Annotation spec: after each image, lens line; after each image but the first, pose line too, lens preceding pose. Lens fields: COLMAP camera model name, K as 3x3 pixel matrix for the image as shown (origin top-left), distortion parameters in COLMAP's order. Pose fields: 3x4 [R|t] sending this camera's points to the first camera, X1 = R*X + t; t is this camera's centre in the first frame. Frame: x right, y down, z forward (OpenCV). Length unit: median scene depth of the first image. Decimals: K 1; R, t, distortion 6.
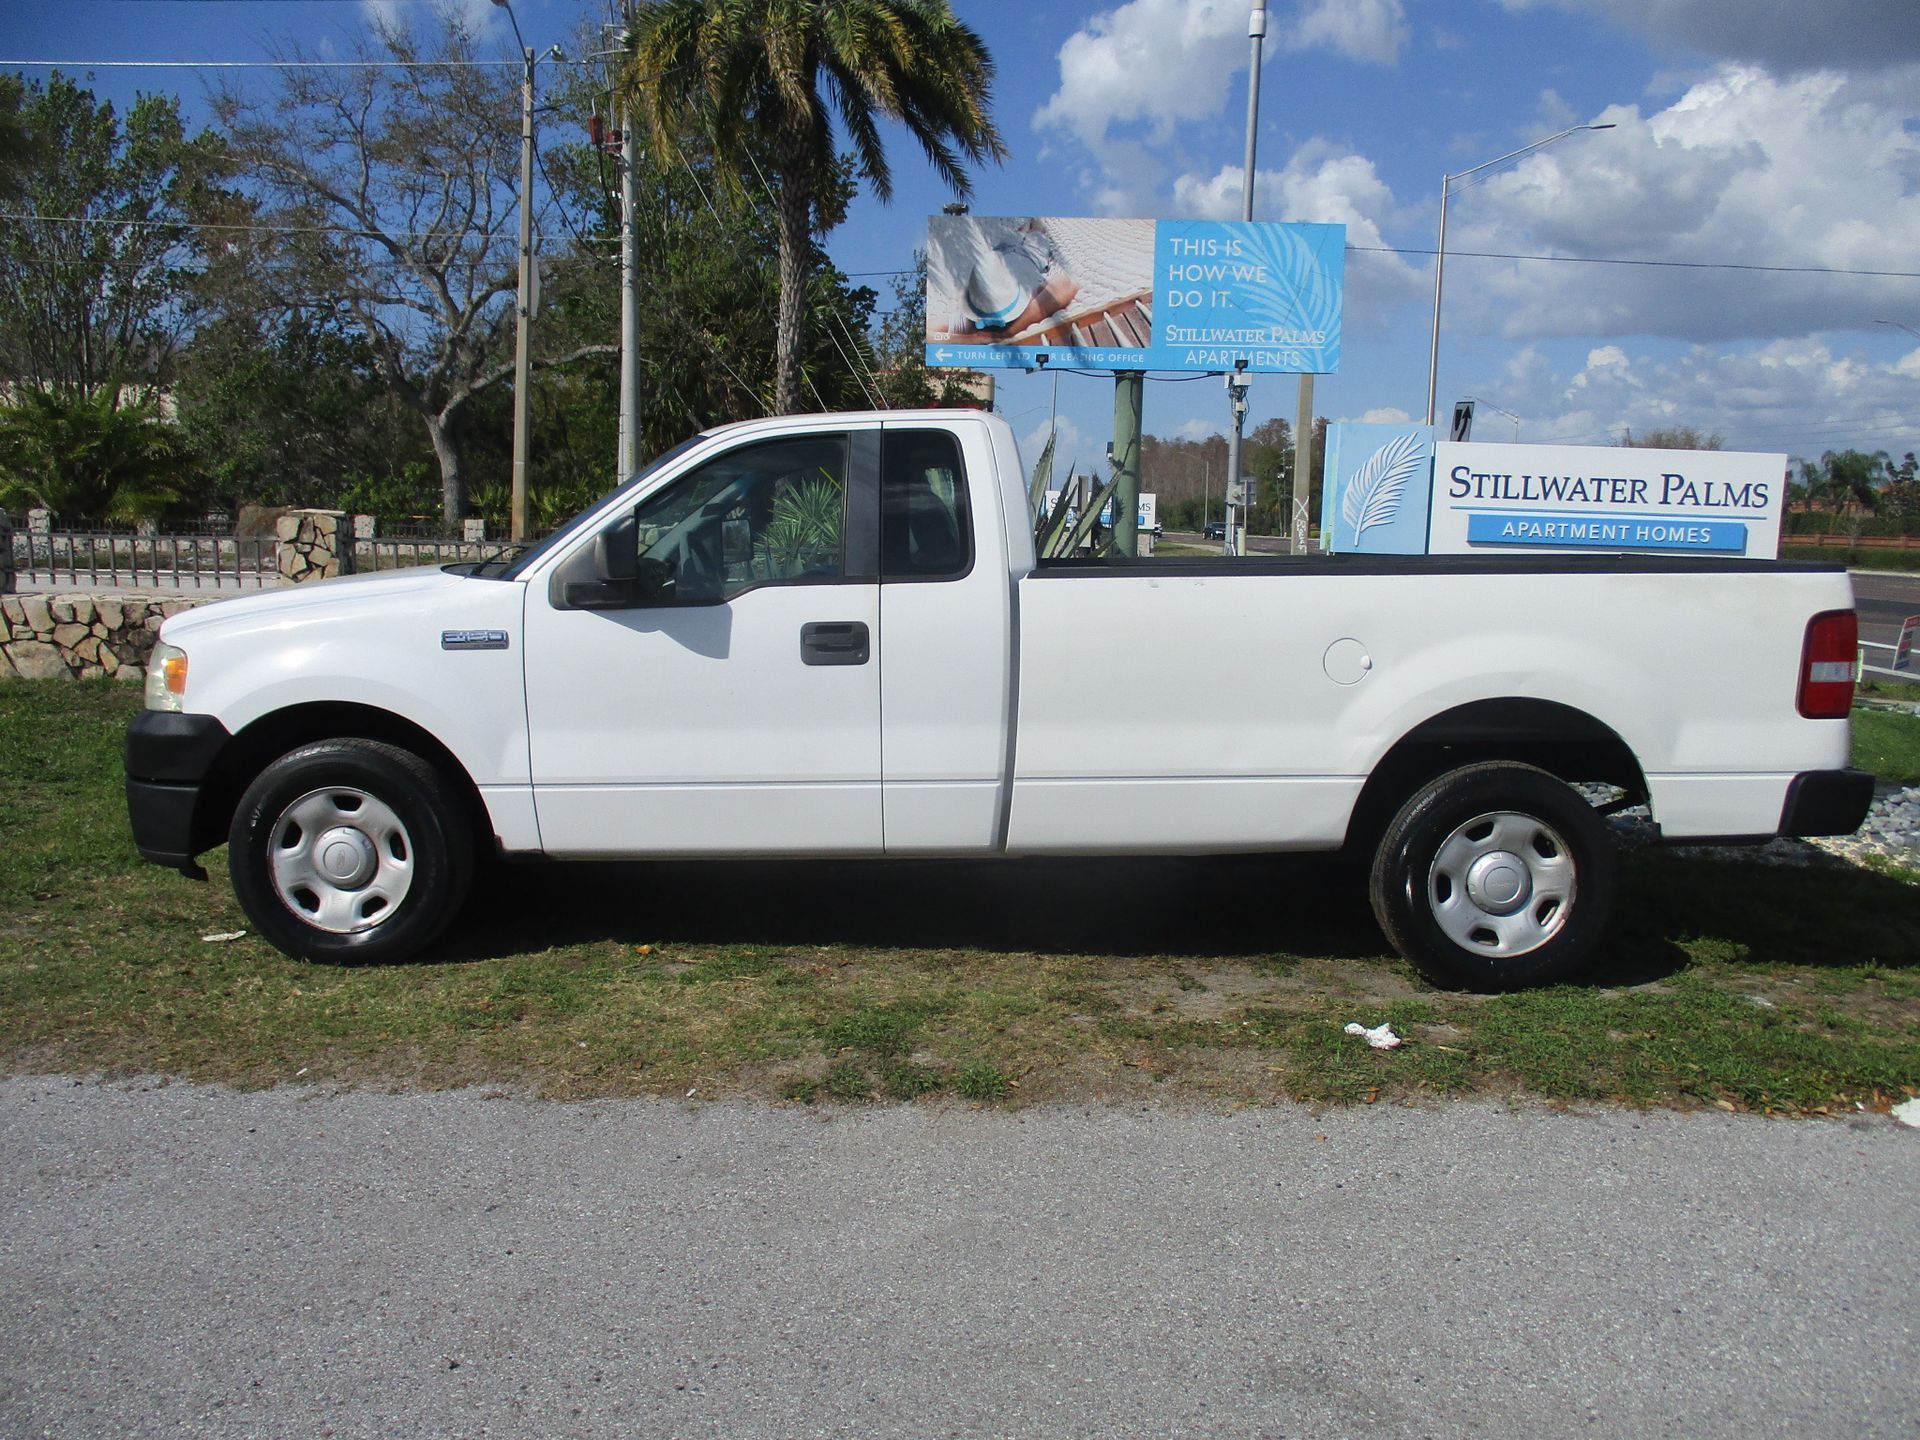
lens RADIAL K [[1571.5, 0, 952.8], [0, 1571.5, 728.8], [0, 0, 1]] dist [-0.020364, 0.004210]
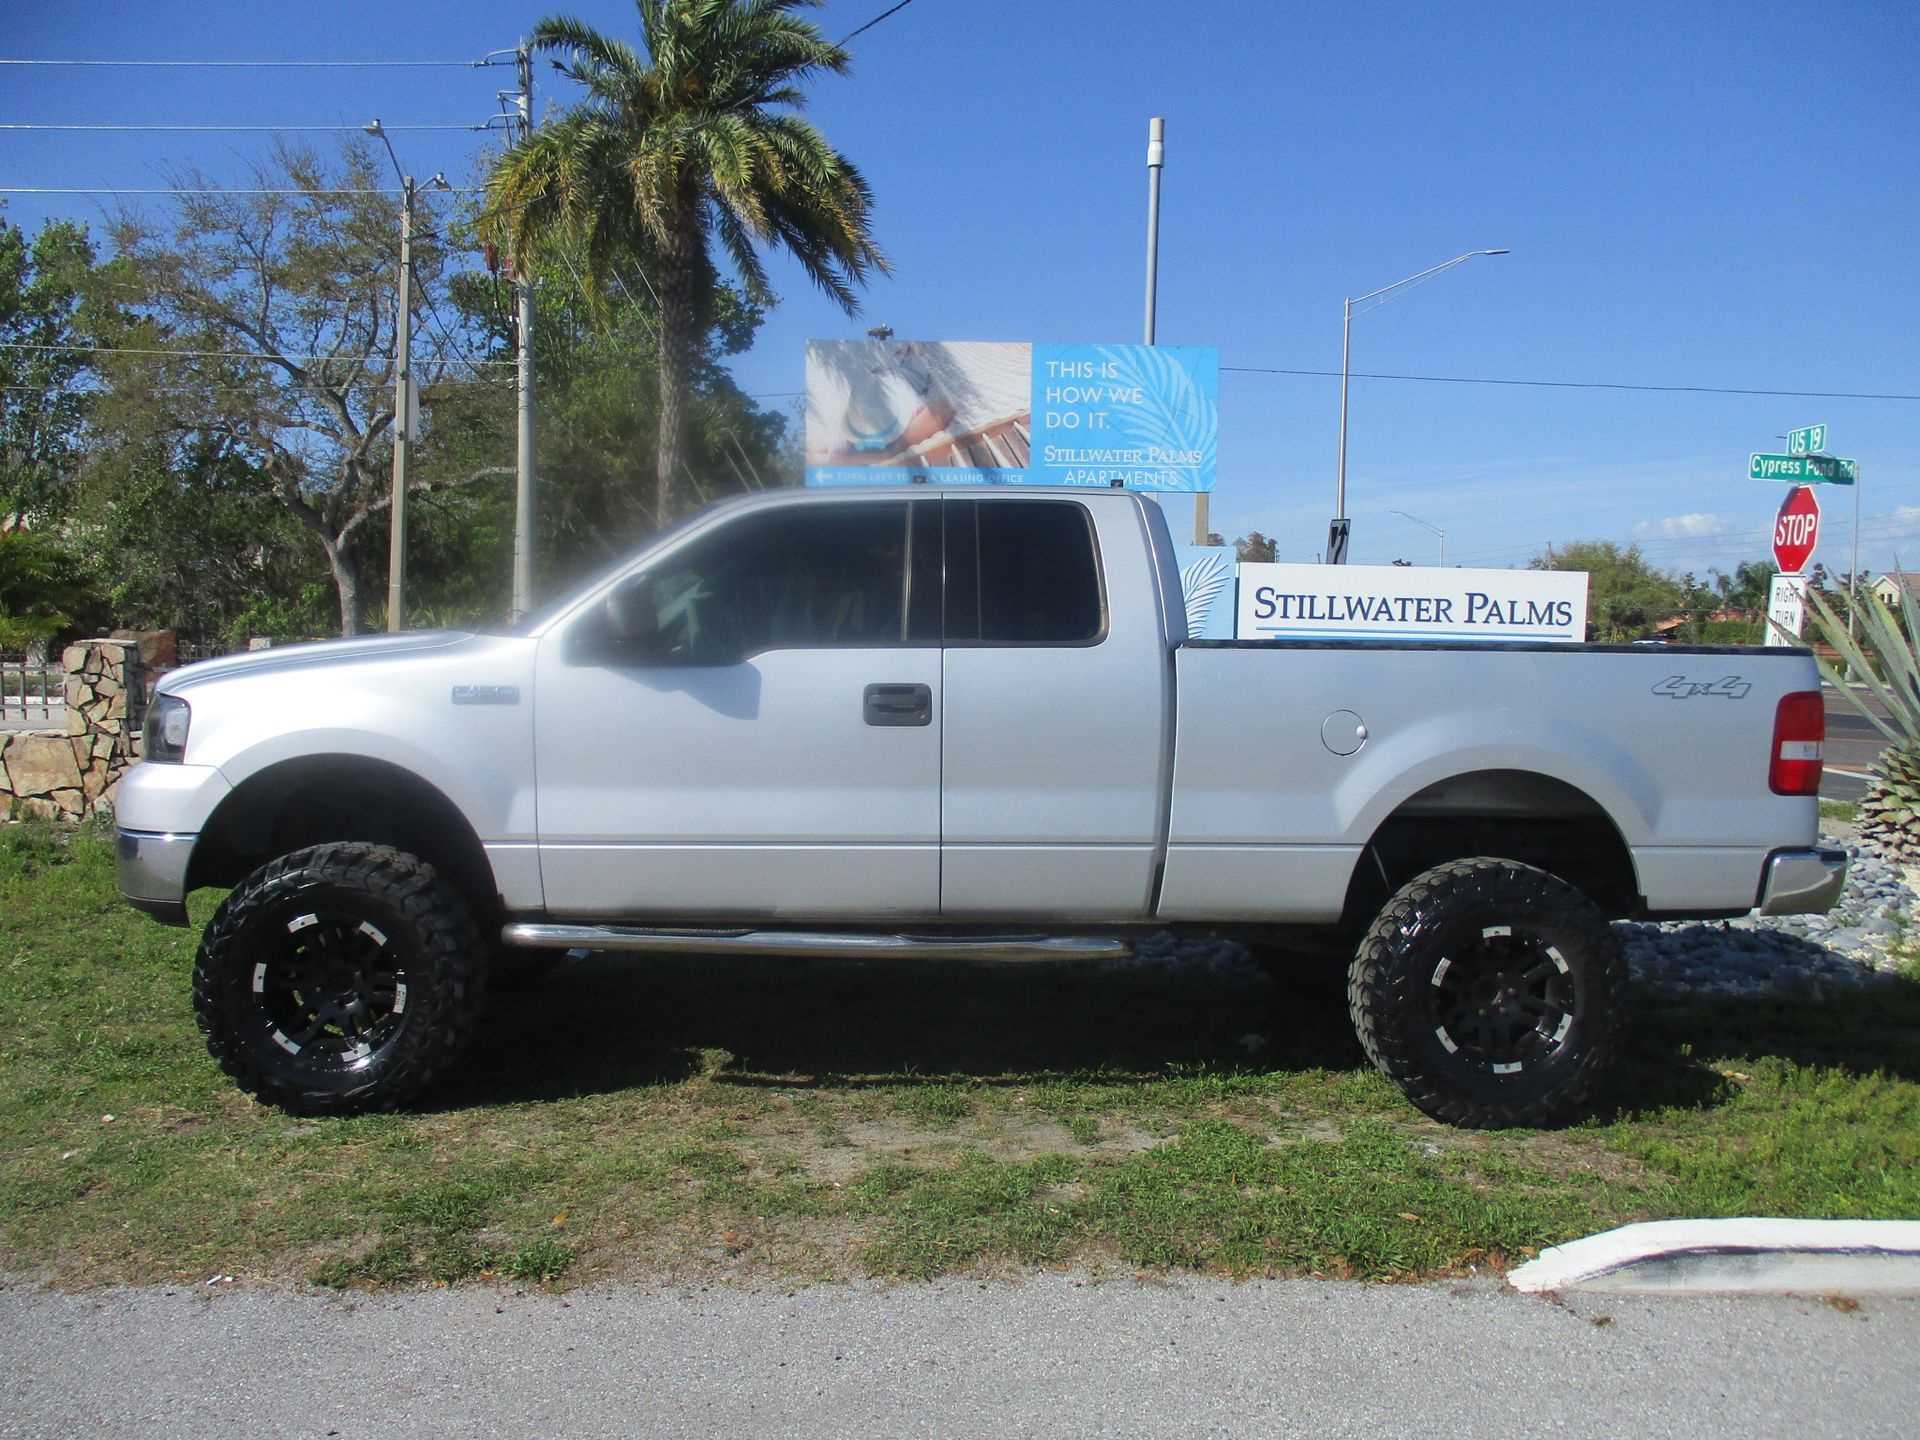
lens RADIAL K [[1575.7, 0, 949.5], [0, 1575.7, 733.2], [0, 0, 1]] dist [-0.026395, 0.009596]
pose [[0.999345, -0.009979, 0.034775, 0.038203], [0.012393, 0.997477, -0.069902, -0.003186], [-0.033989, 0.070287, 0.996948, 0.006672]]
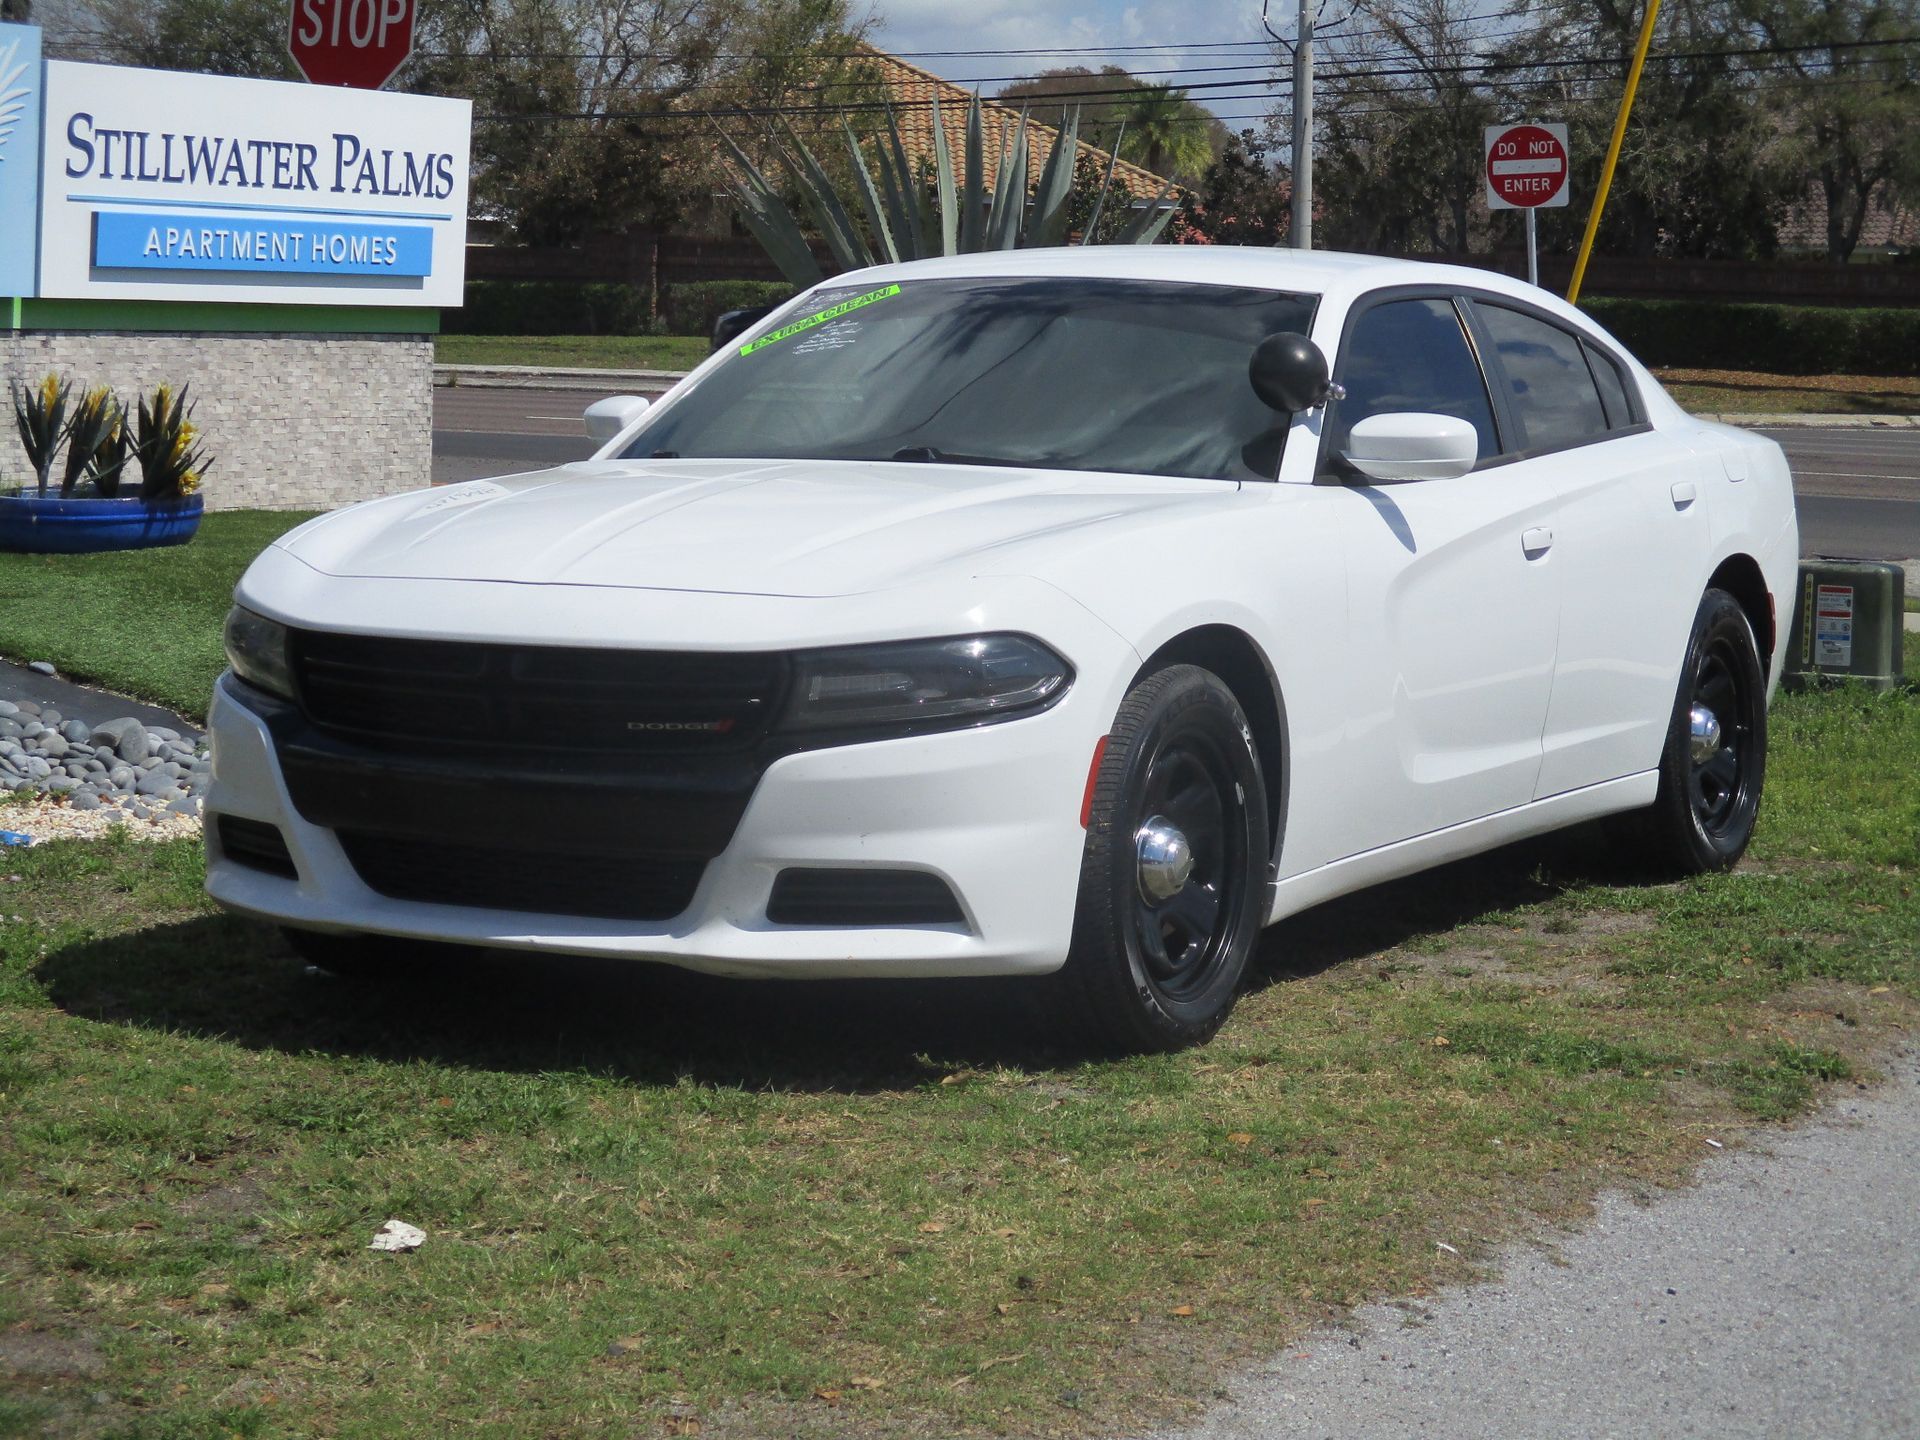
lens RADIAL K [[4186.7, 0, 956.6], [0, 4186.7, 637.8], [0, 0, 1]] dist [-0.105612, 0.148771]
pose [[0.485013, -0.086599, 0.870209, -0.292066], [0.106134, 0.993558, 0.039720, -0.012915], [-0.868043, 0.073094, 0.491080, 0.066189]]
